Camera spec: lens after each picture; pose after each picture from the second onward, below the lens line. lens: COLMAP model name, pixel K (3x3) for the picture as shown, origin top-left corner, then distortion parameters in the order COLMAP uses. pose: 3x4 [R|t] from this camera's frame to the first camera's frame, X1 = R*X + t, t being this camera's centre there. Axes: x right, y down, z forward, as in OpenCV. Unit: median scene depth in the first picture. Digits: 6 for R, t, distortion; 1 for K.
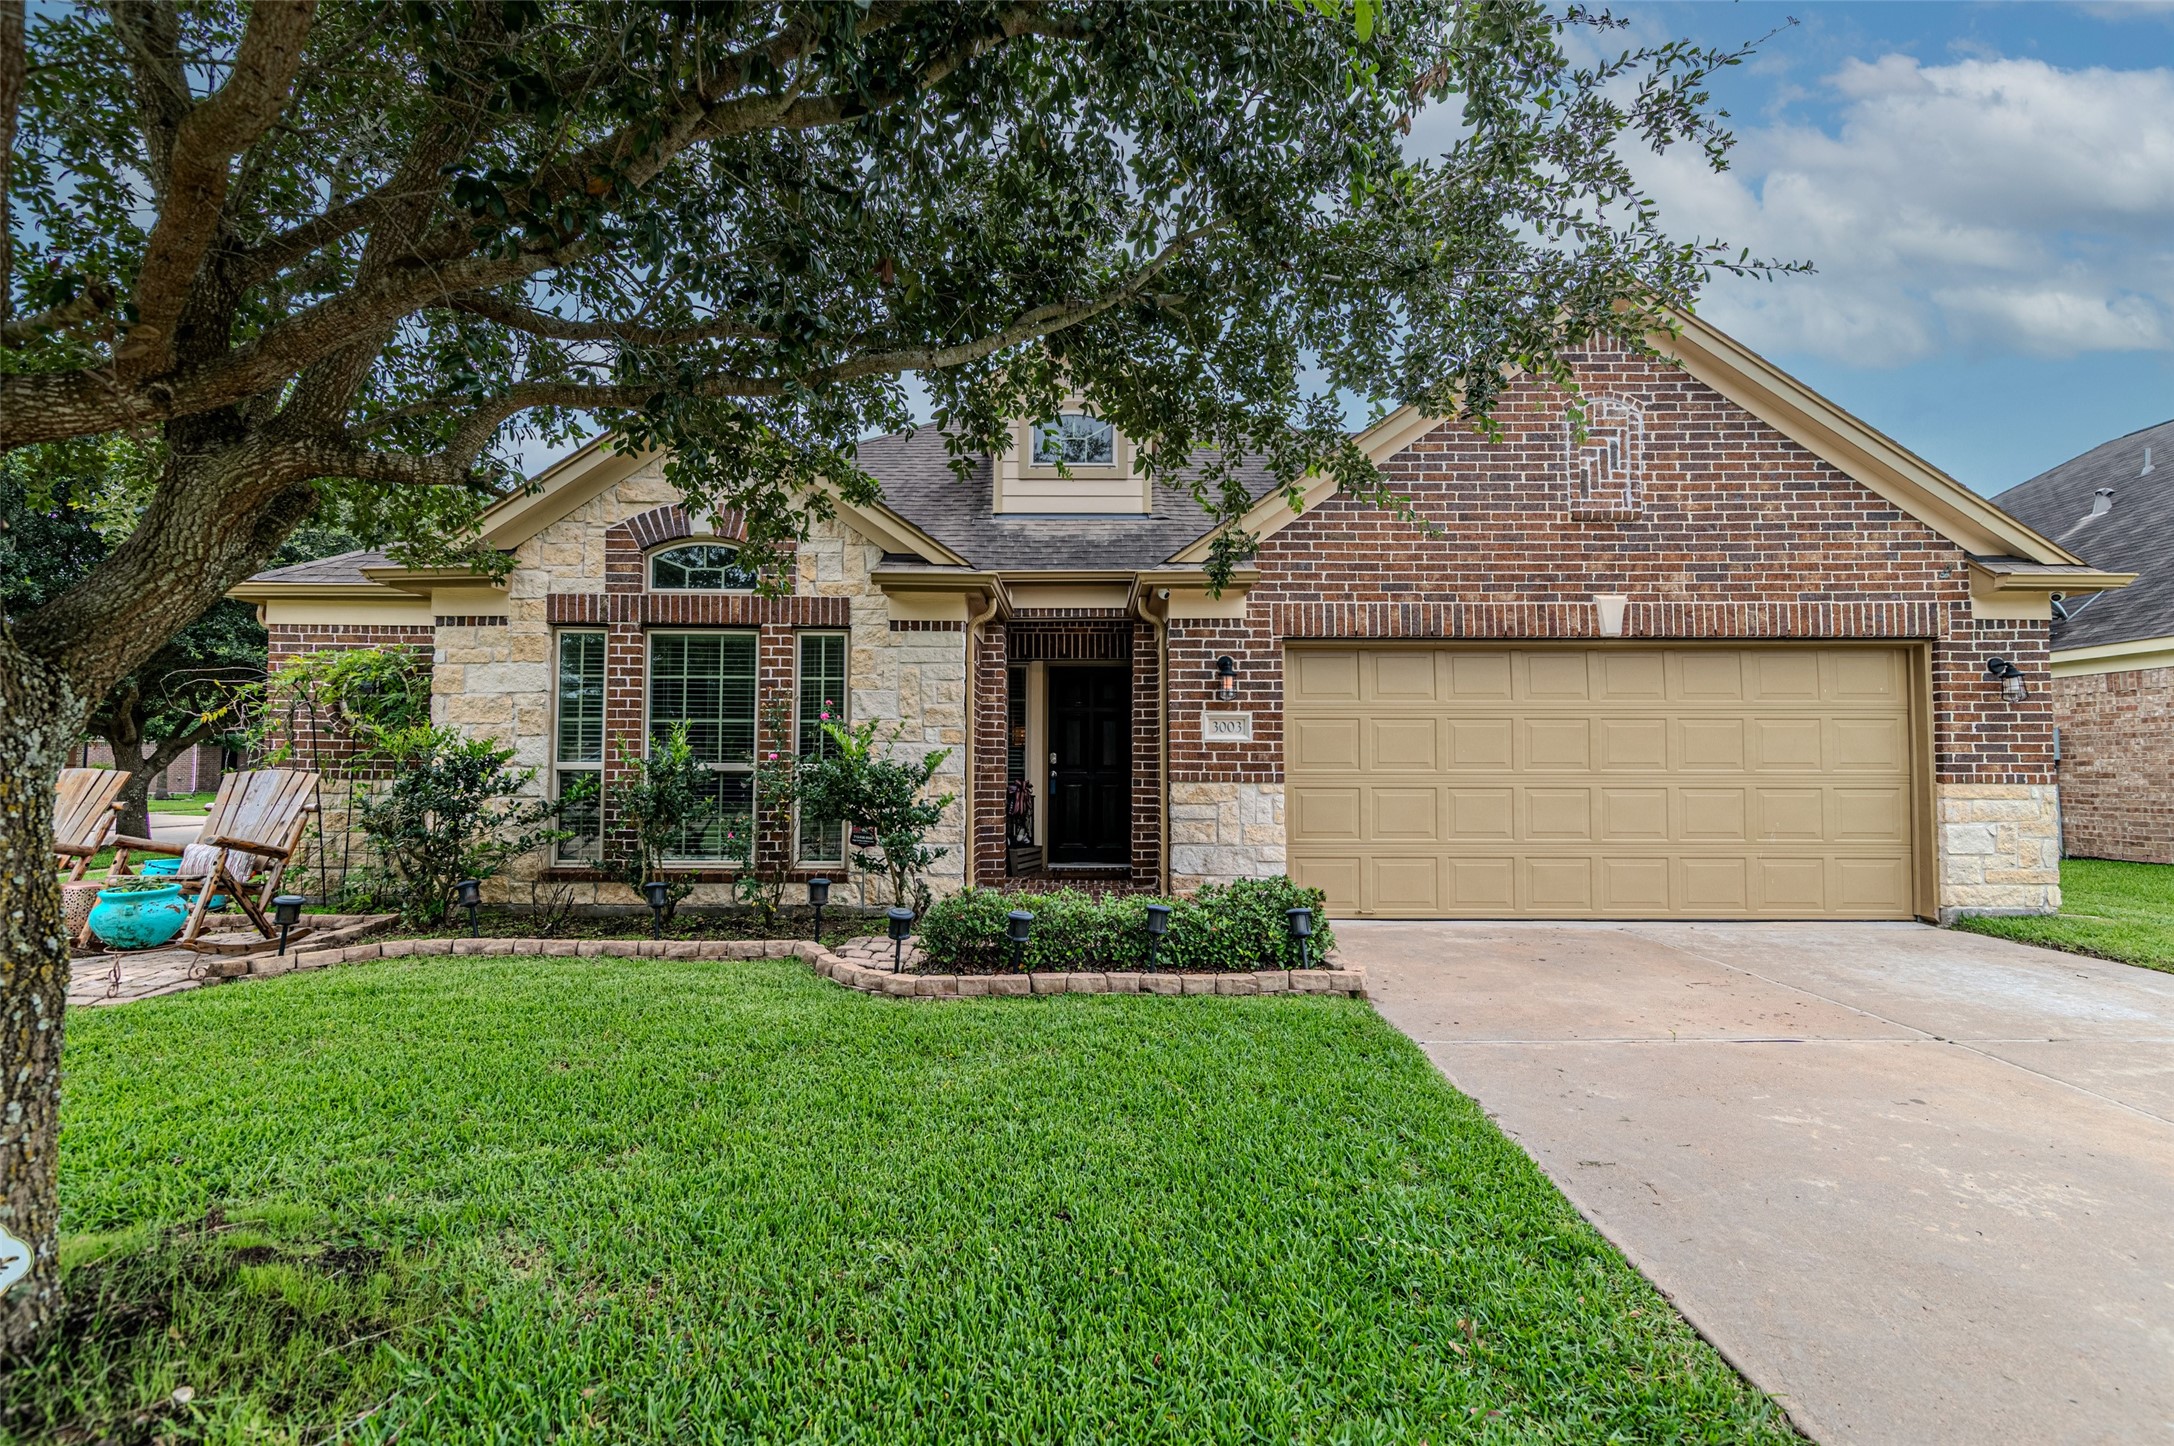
lens RADIAL K [[1020.2, 0, 1095.7], [0, 1020.2, 724.1], [0, 0, 1]] dist [0.014598, -0.000766]
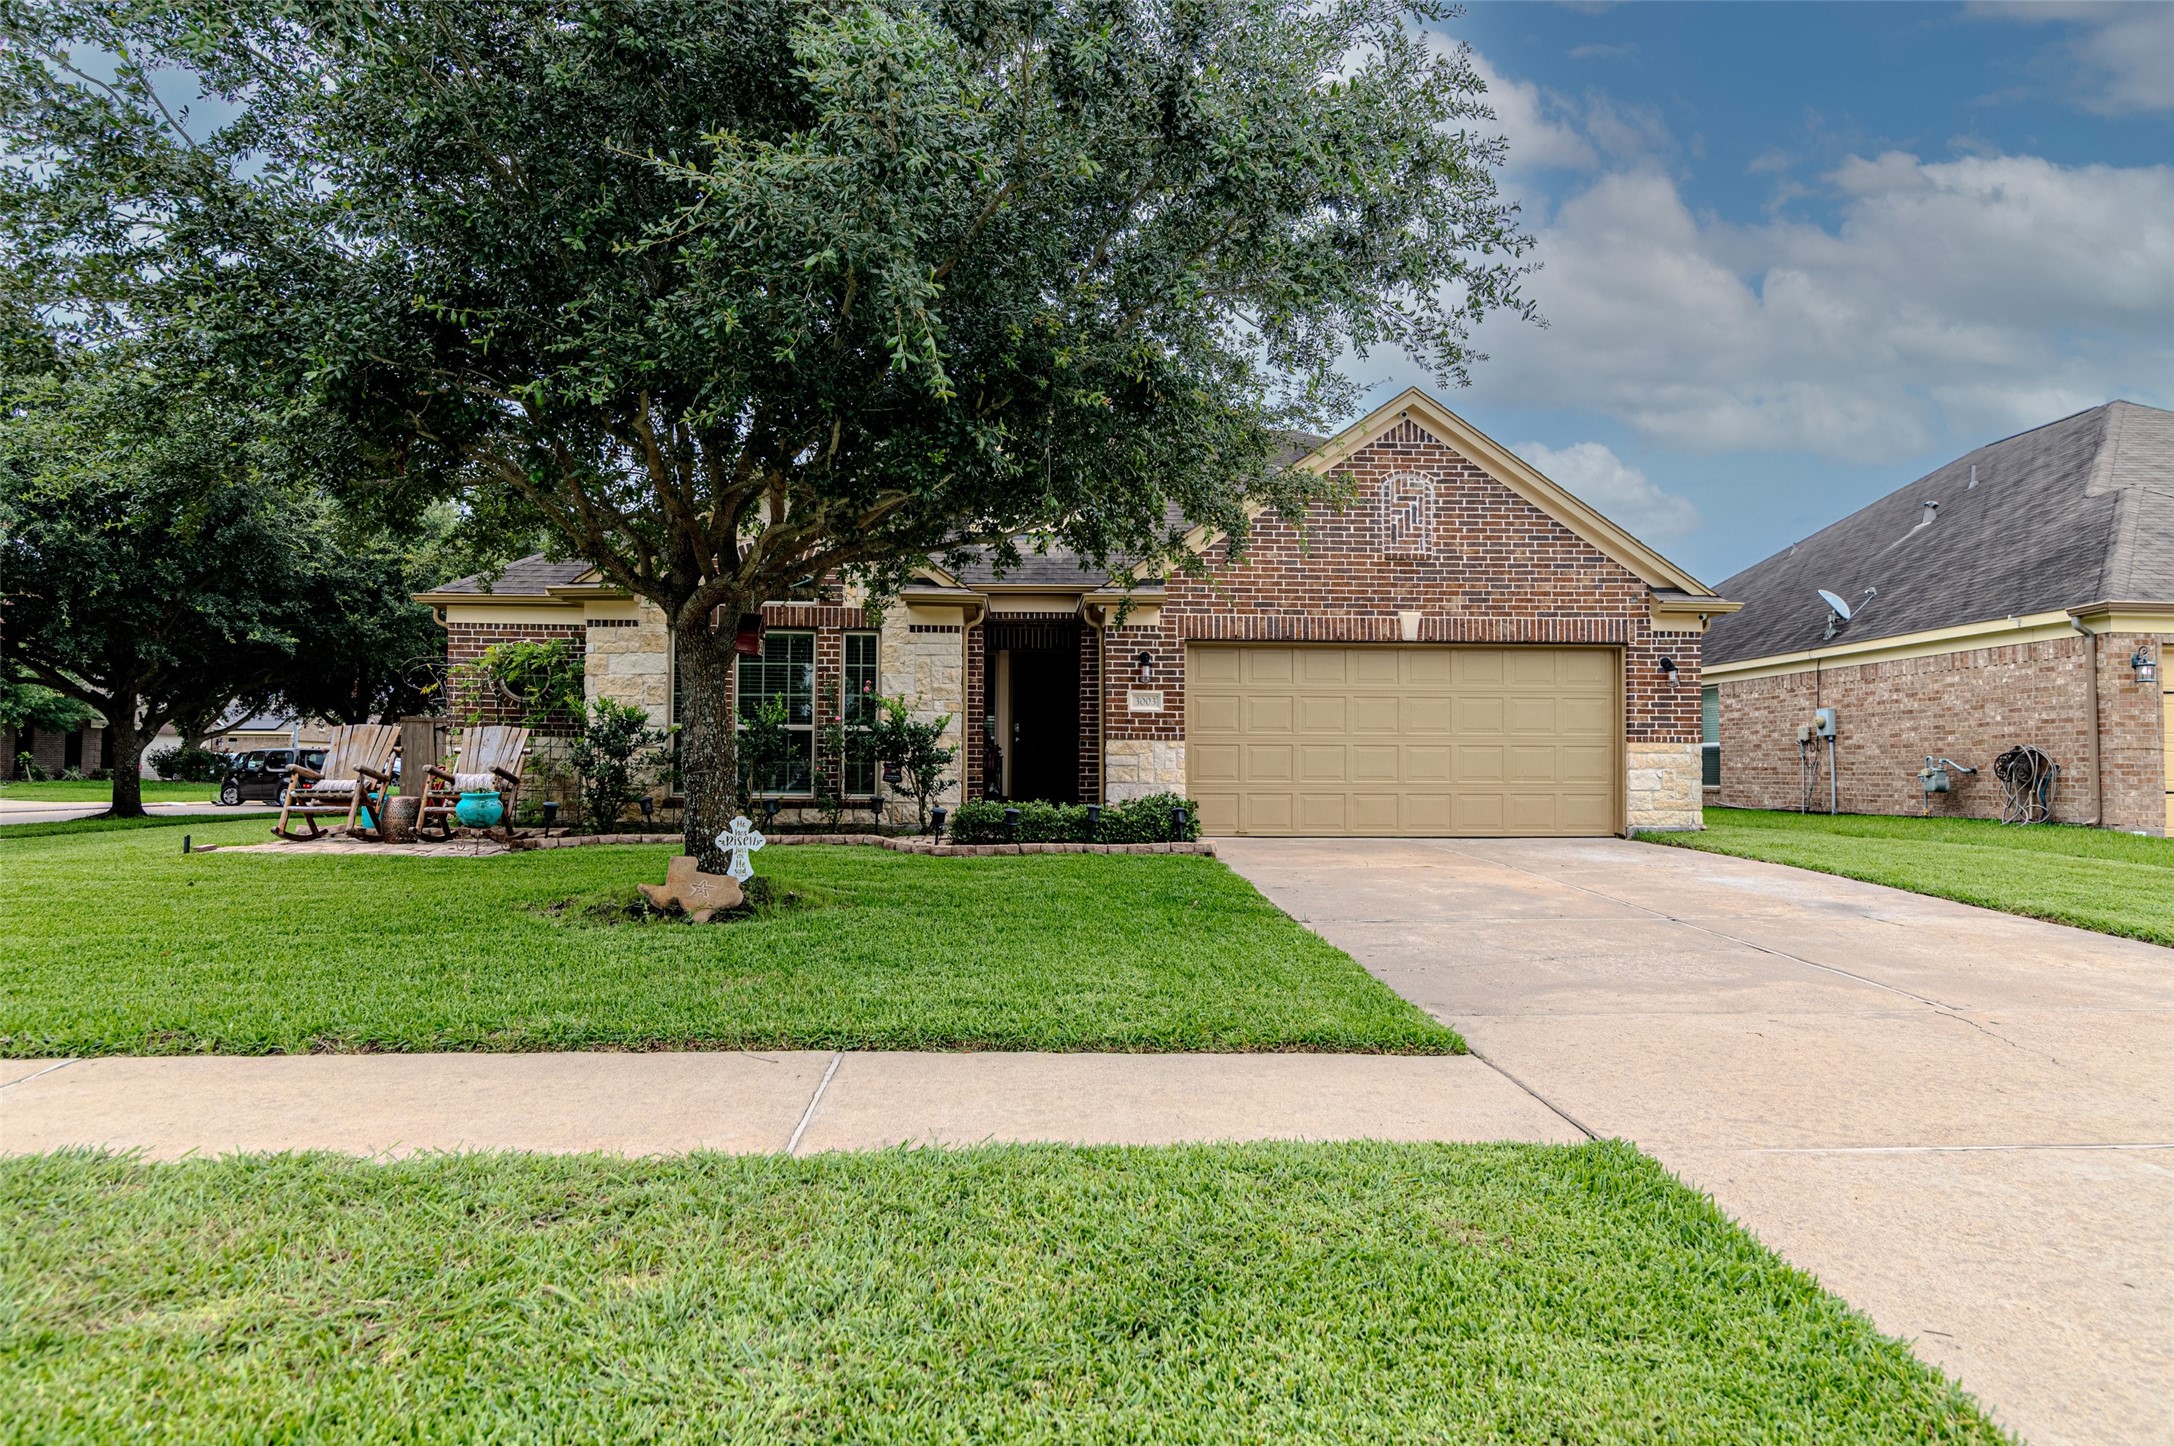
lens RADIAL K [[1373.2, 0, 1097.1], [0, 1373.2, 723.8], [0, 0, 1]] dist [-0.001525, -0.000038]
pose [[0.998785, 0.004866, 0.049046, -0.033804], [-0.005286, 0.999950, 0.008443, 0.018403], [-0.049002, -0.008692, 0.998761, -0.920888]]
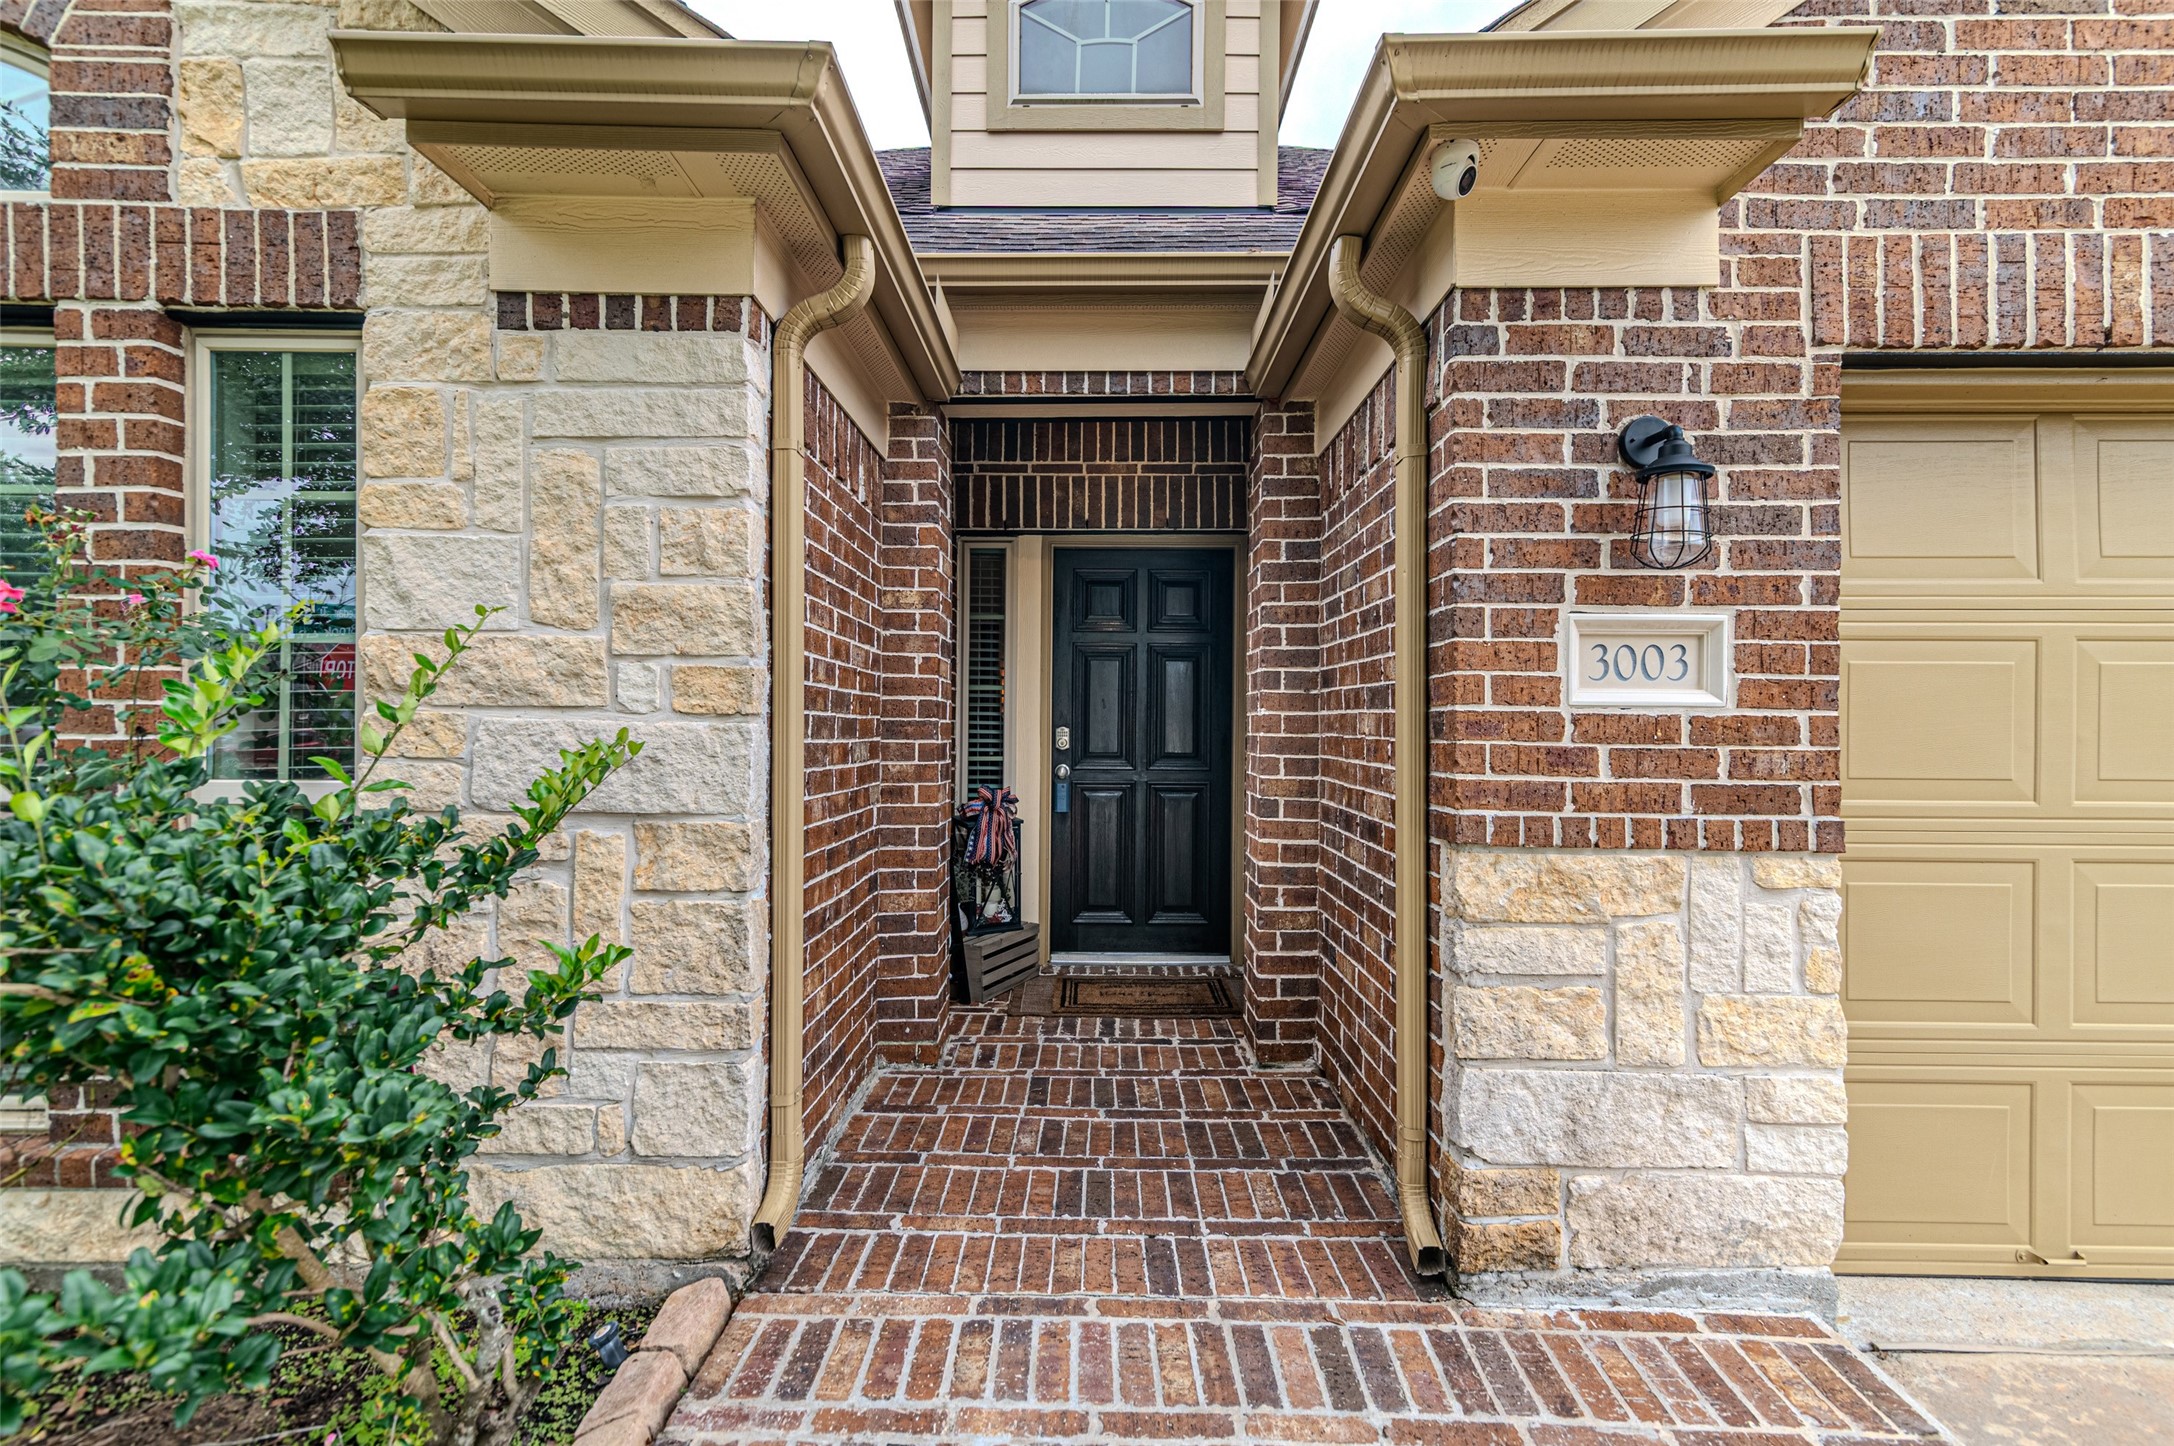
lens RADIAL K [[1020.2, 0, 1100.7], [0, 1020.2, 725.5], [0, 0, 1]] dist [0.014598, -0.000766]
pose [[0.999920, 0.004631, -0.011807, -0.024445], [-0.004127, 0.999095, 0.042325, 0.009311], [0.011992, -0.042273, 0.999034, 0.700810]]
